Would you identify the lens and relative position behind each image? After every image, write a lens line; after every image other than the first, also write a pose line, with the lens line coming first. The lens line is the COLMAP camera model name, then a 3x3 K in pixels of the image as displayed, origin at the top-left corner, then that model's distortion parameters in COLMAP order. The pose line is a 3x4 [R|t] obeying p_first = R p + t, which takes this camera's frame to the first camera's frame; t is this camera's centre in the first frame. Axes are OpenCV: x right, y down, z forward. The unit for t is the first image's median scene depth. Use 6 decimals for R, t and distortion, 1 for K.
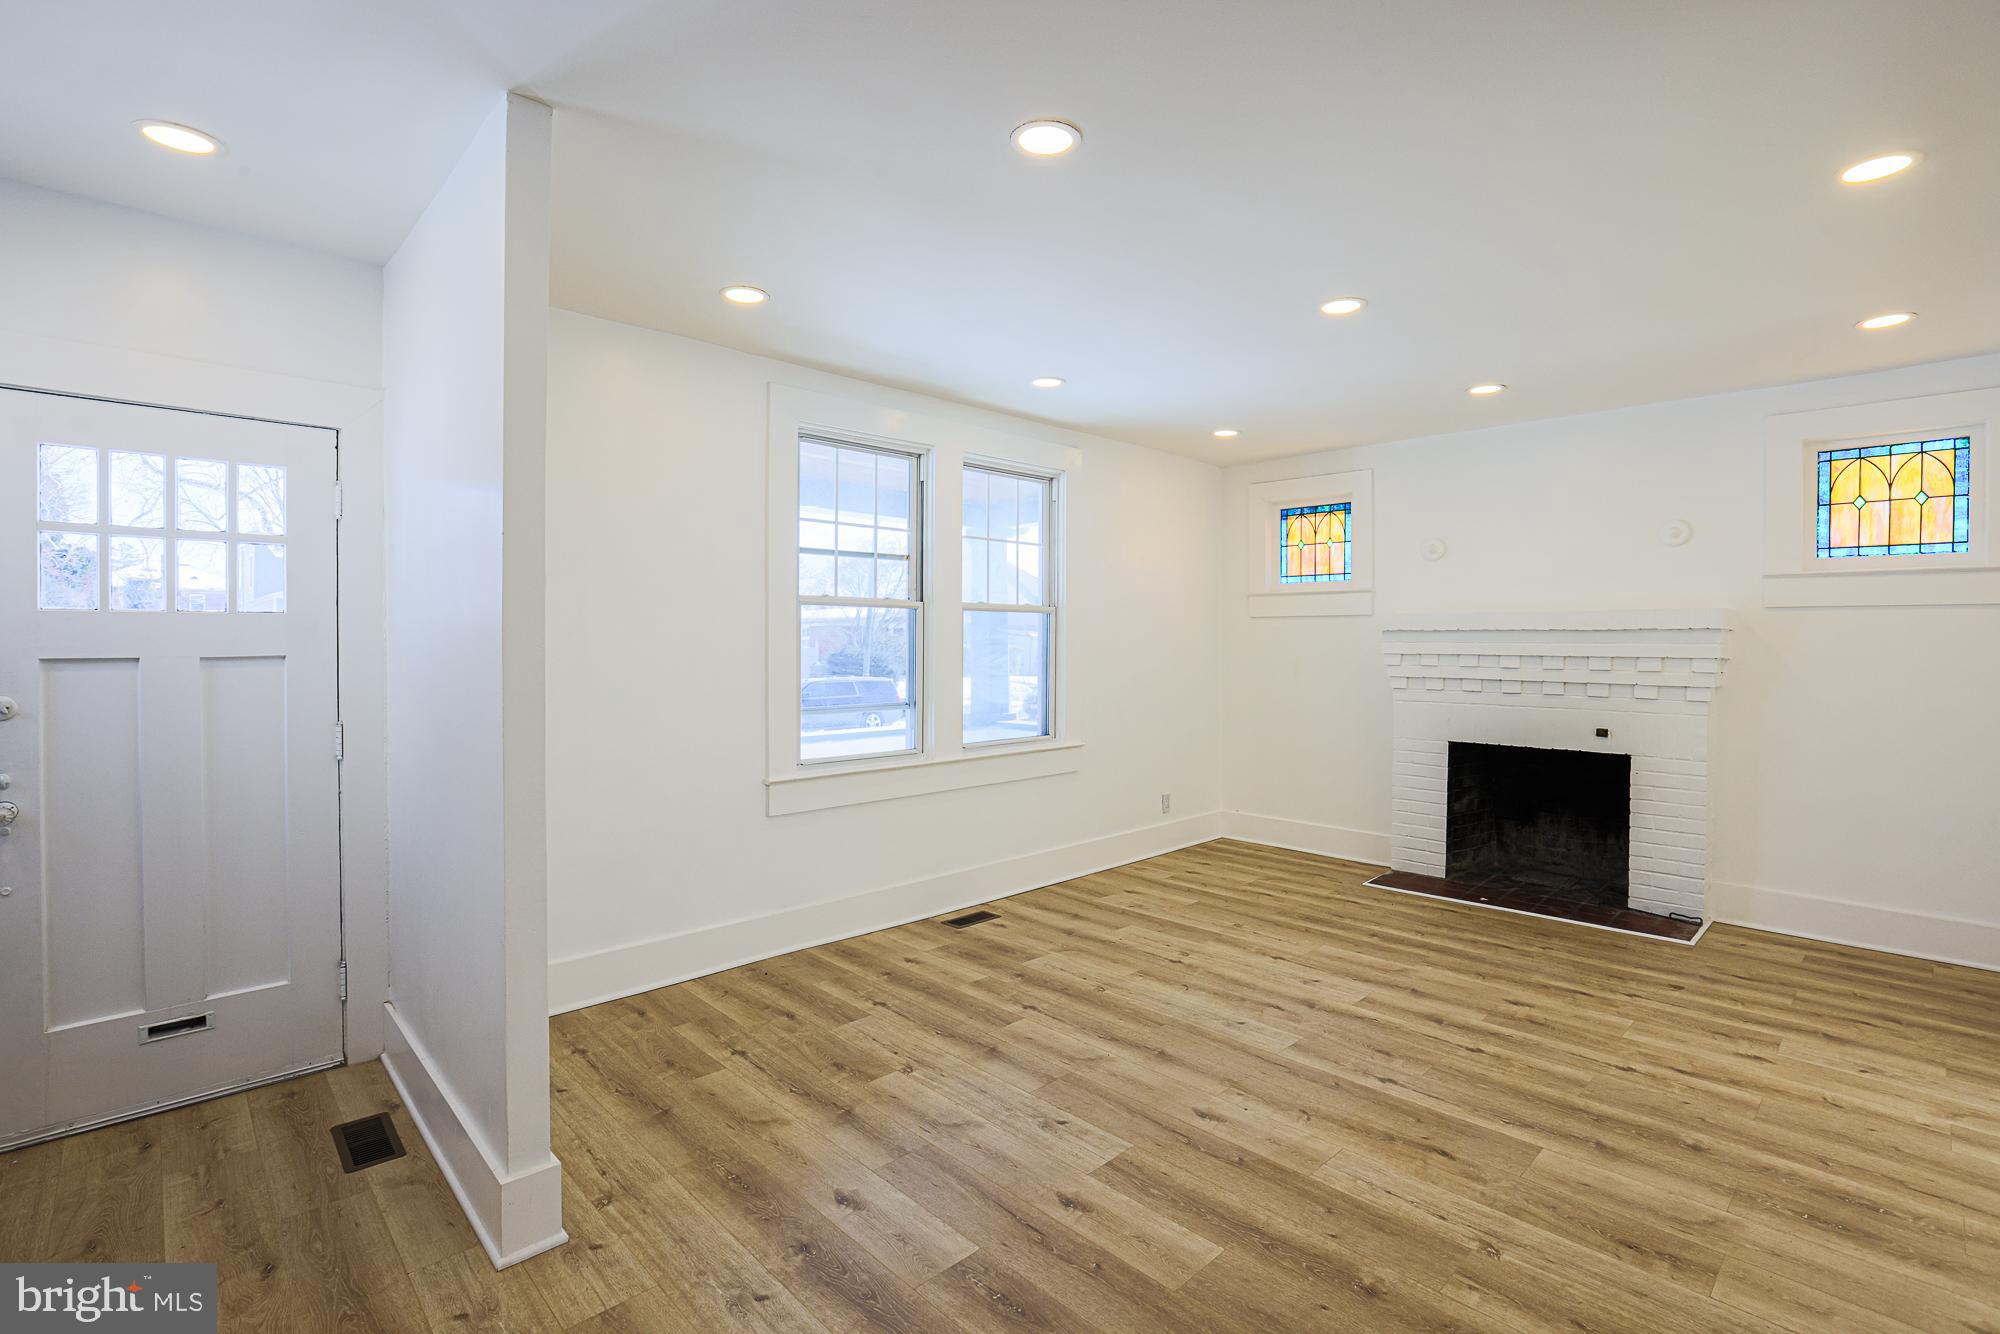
lens RADIAL K [[933.3, 0, 1005.9], [0, 933.3, 652.4], [0, 0, 1]] dist [-0.053491, 0.021428]
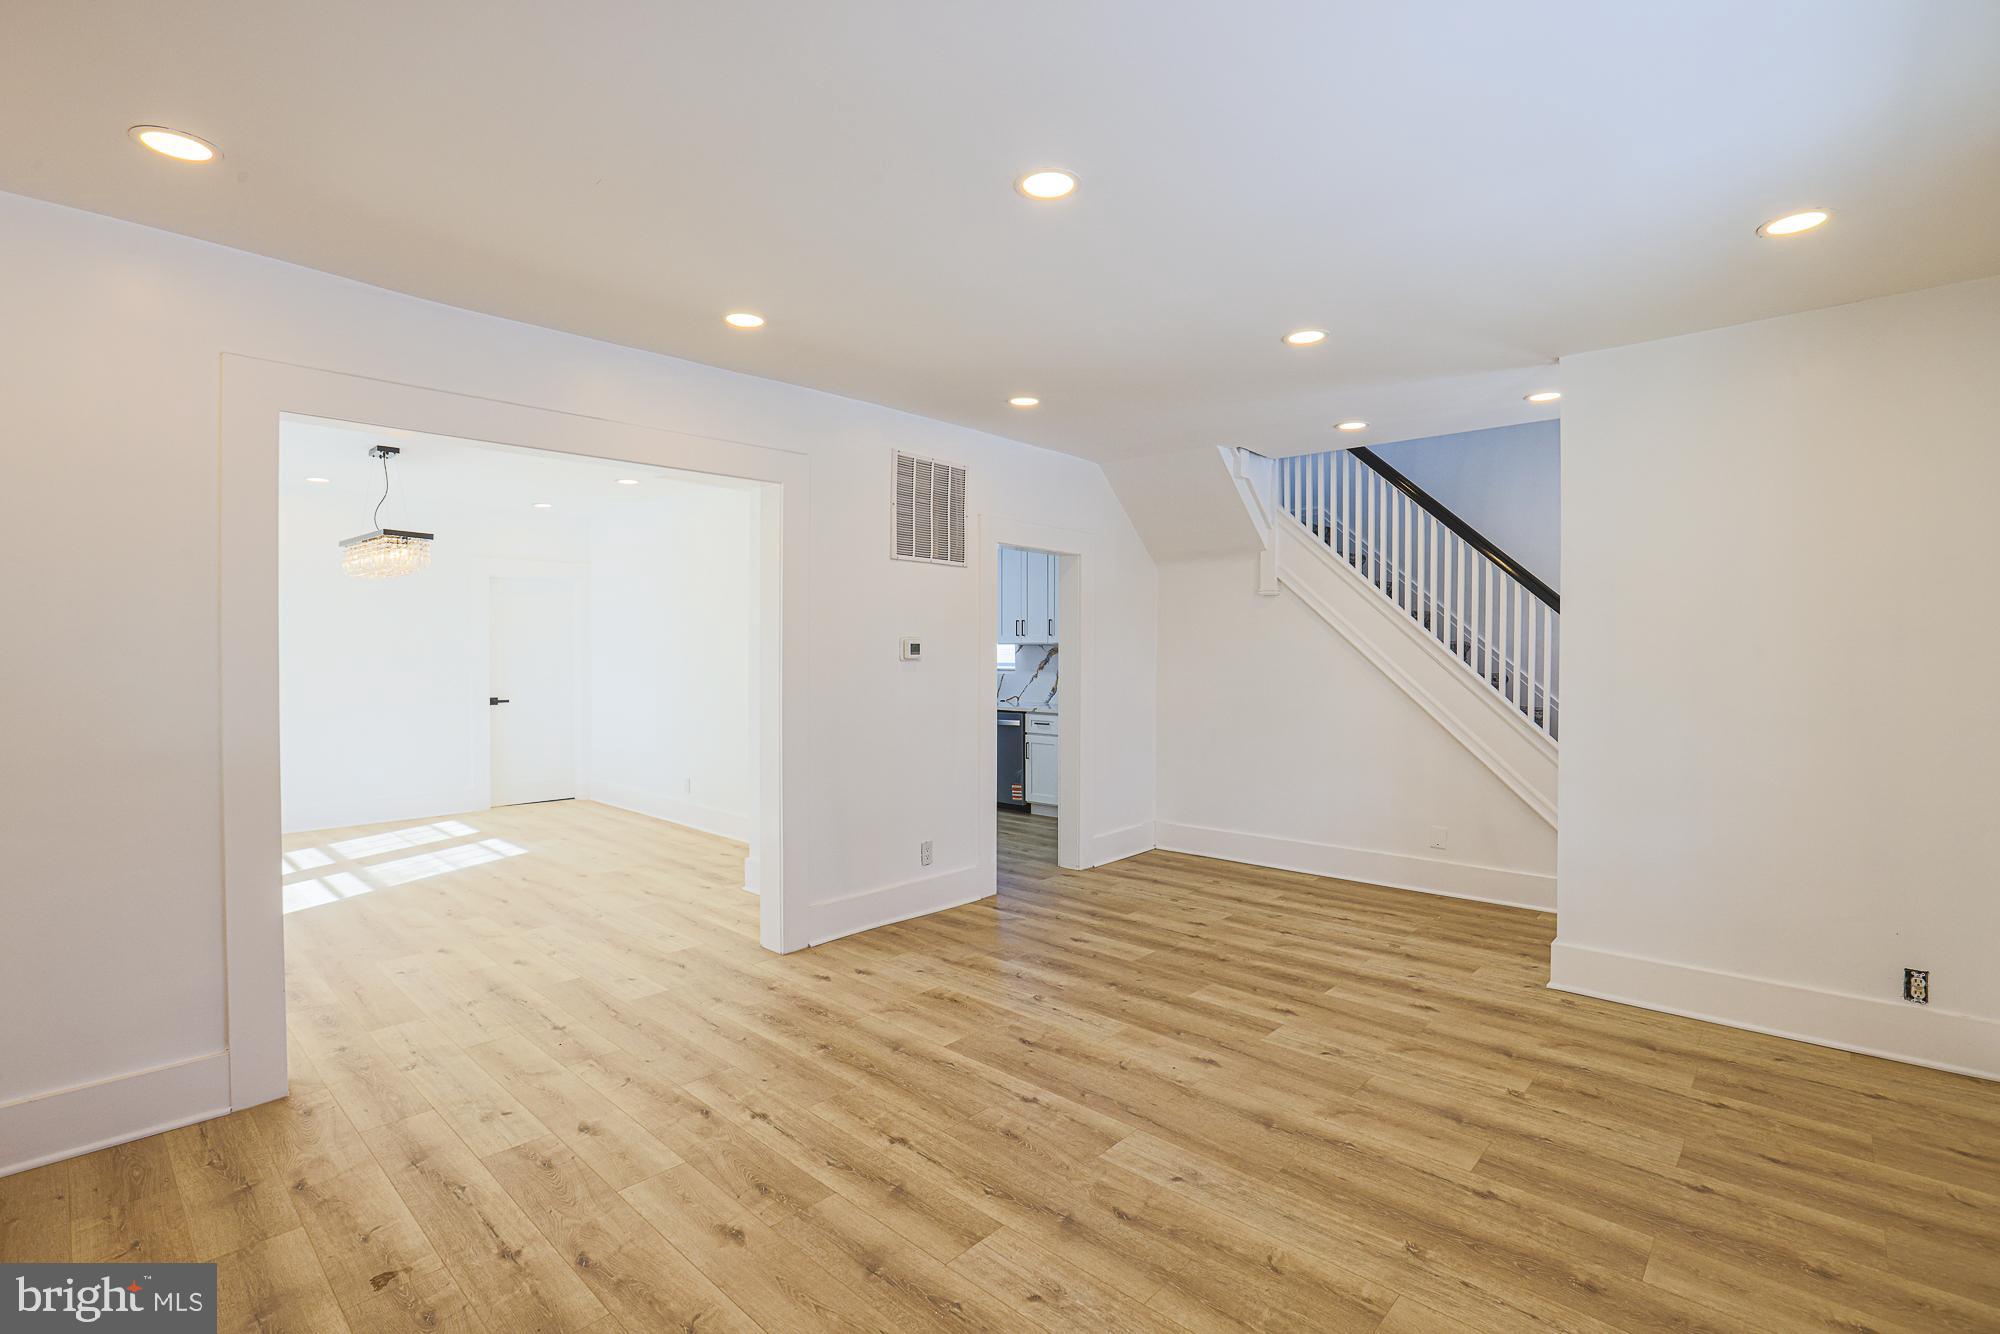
lens RADIAL K [[923.7, 0, 1002.9], [0, 923.7, 671.0], [0, 0, 1]] dist [-0.058064, 0.022322]
pose [[-0.998397, -0.002543, -0.056540, 0.382169], [-0.004604, 0.999329, 0.036344, -0.019295], [0.056409, 0.036546, -0.997739, 1.490002]]
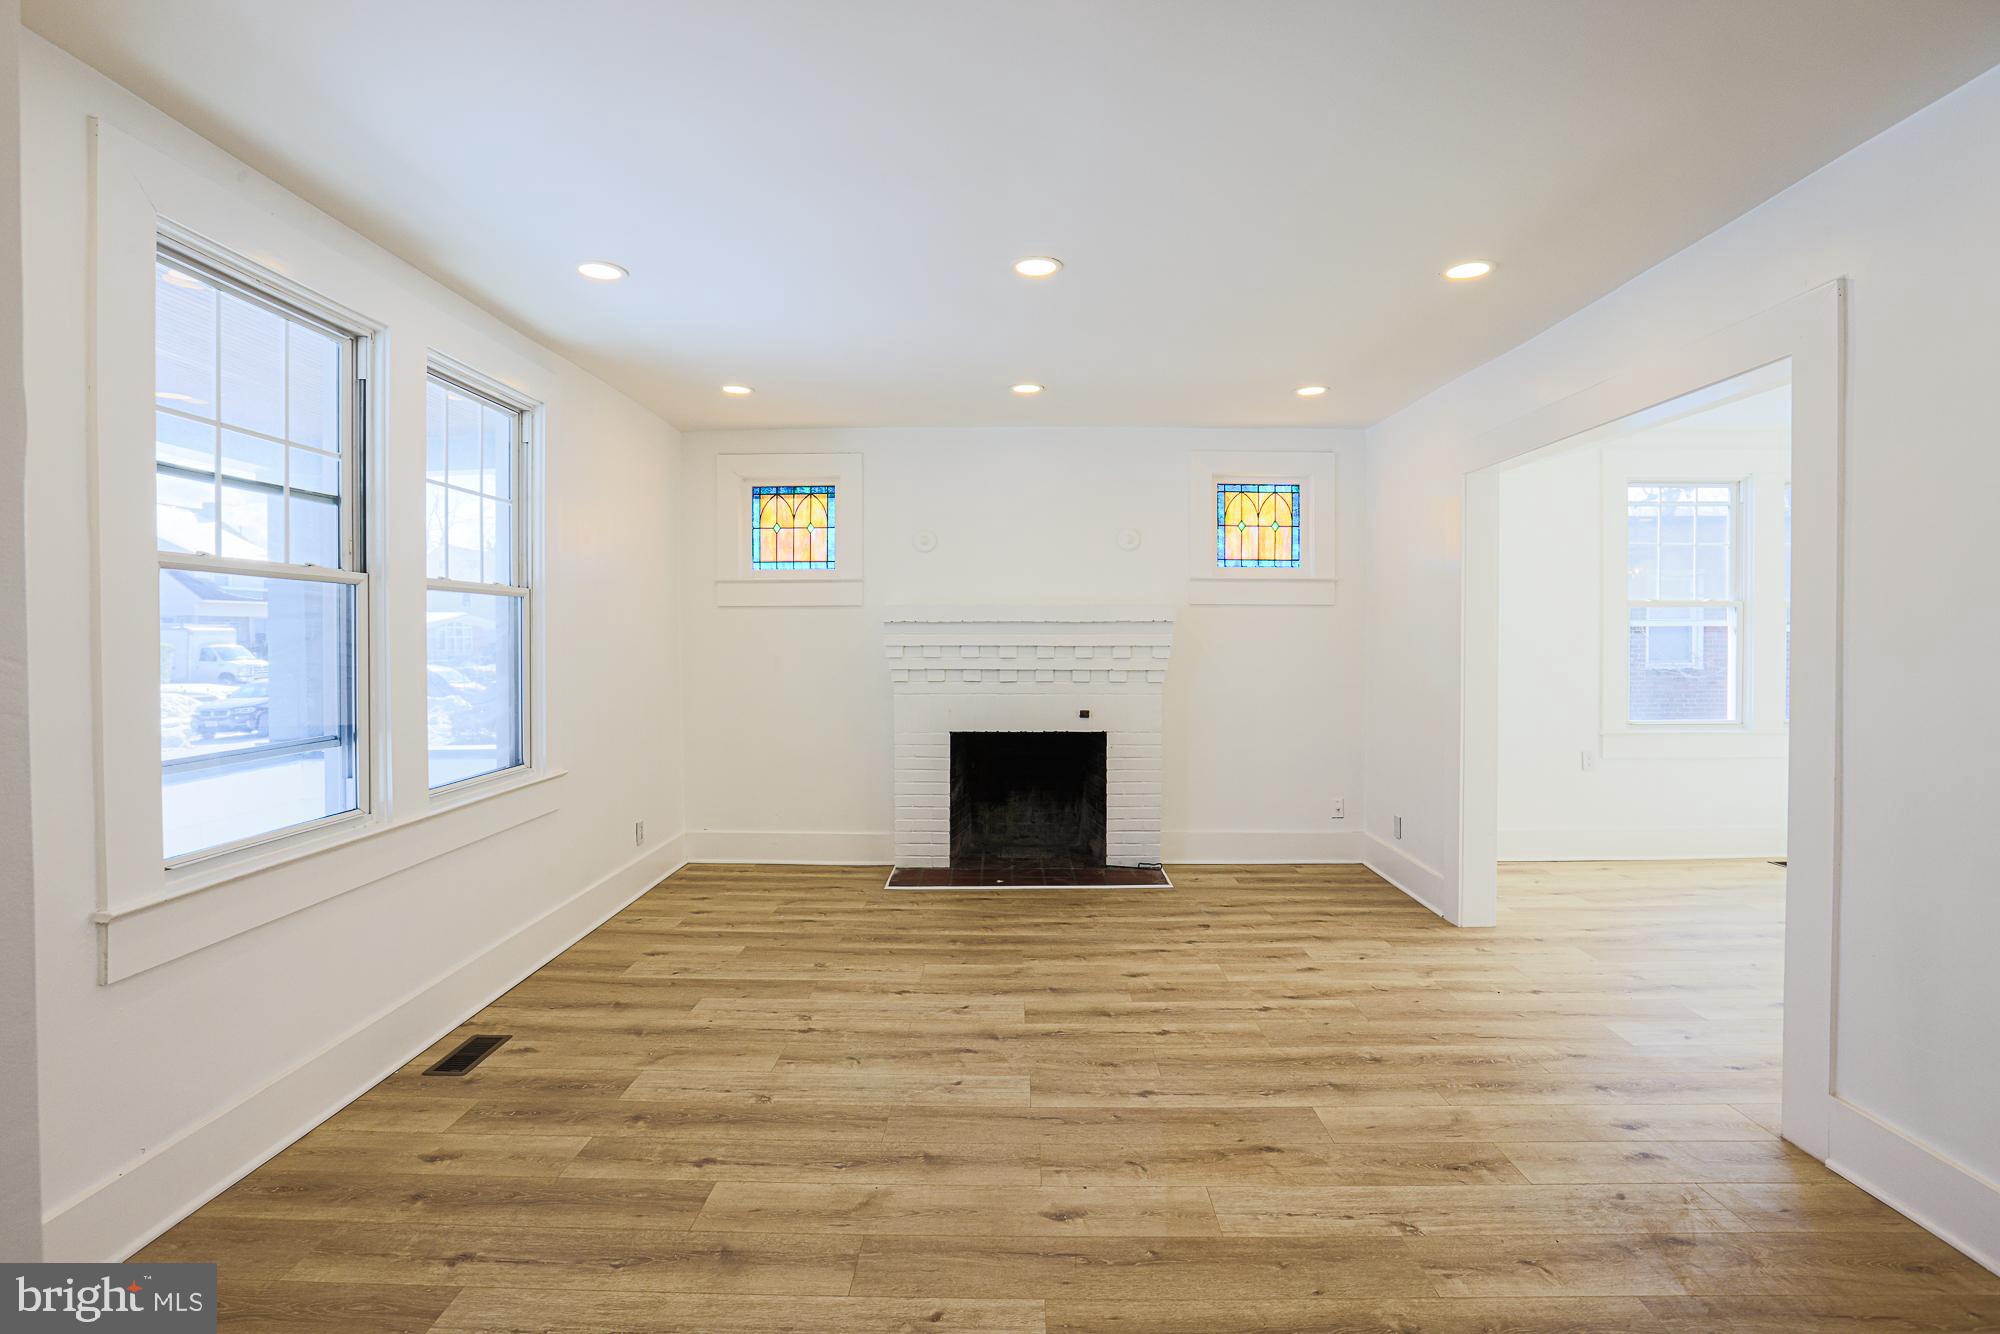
lens RADIAL K [[923.0, 0, 1016.4], [0, 923.0, 649.5], [0, 0, 1]] dist [-0.063824, 0.027473]
pose [[0.700873, -0.016013, 0.713106, -0.263214], [0.012492, 0.999870, 0.010175, -0.004503], [-0.713176, 0.001777, 0.700983, 0.330096]]
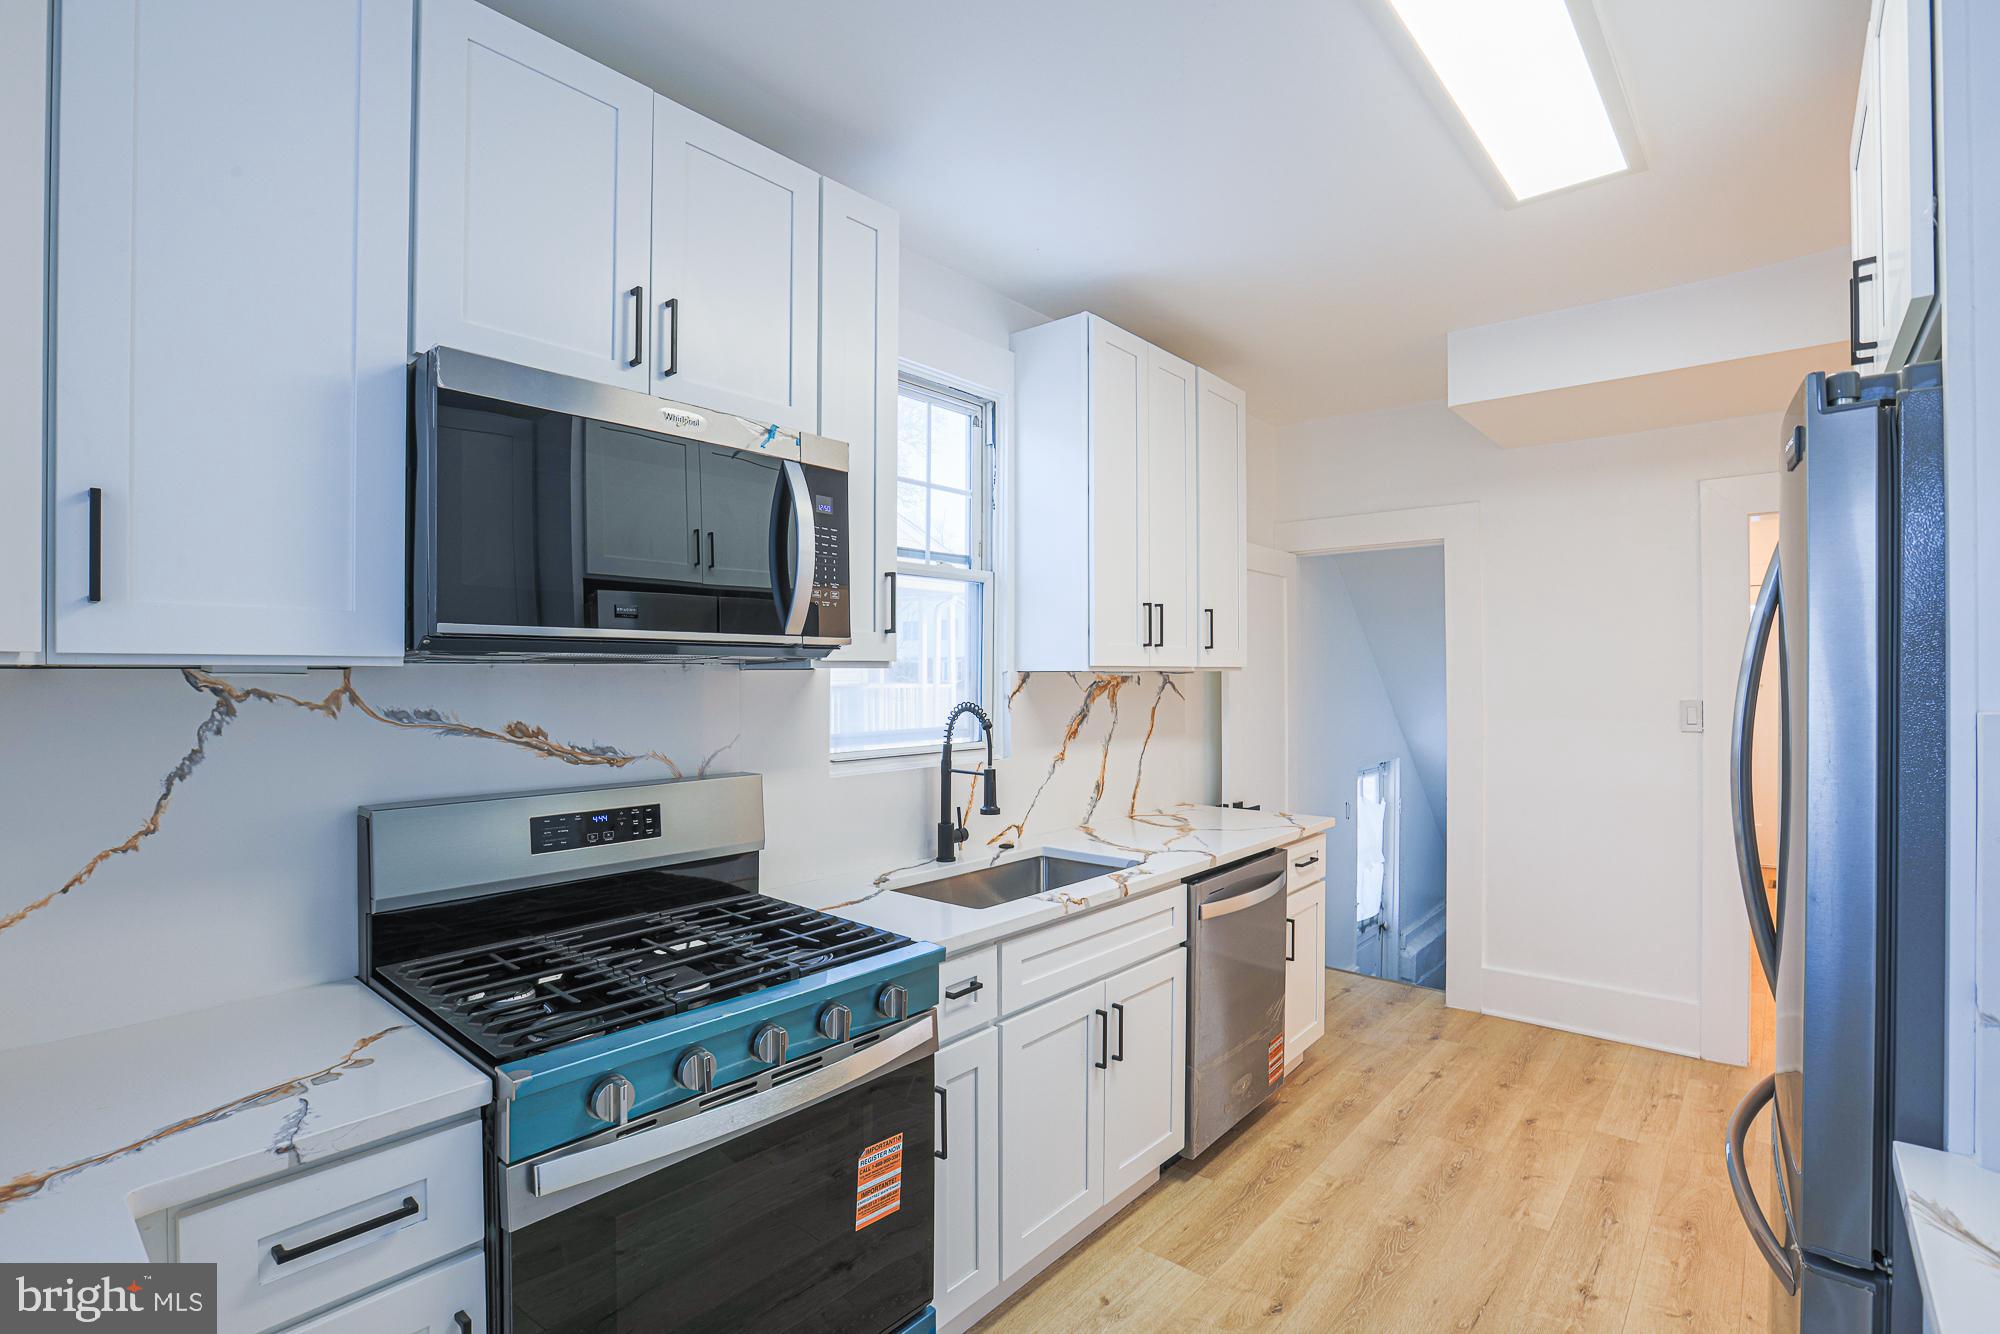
lens RADIAL K [[890.6, 0, 1037.2], [0, 890.6, 674.2], [0, 0, 1]] dist [-0.044553, 0.018865]
pose [[0.088497, -0.002316, -0.996074, 0.955497], [-0.013178, 0.999907, -0.003495, 0.005088], [0.995989, 0.013436, 0.088458, -0.817728]]
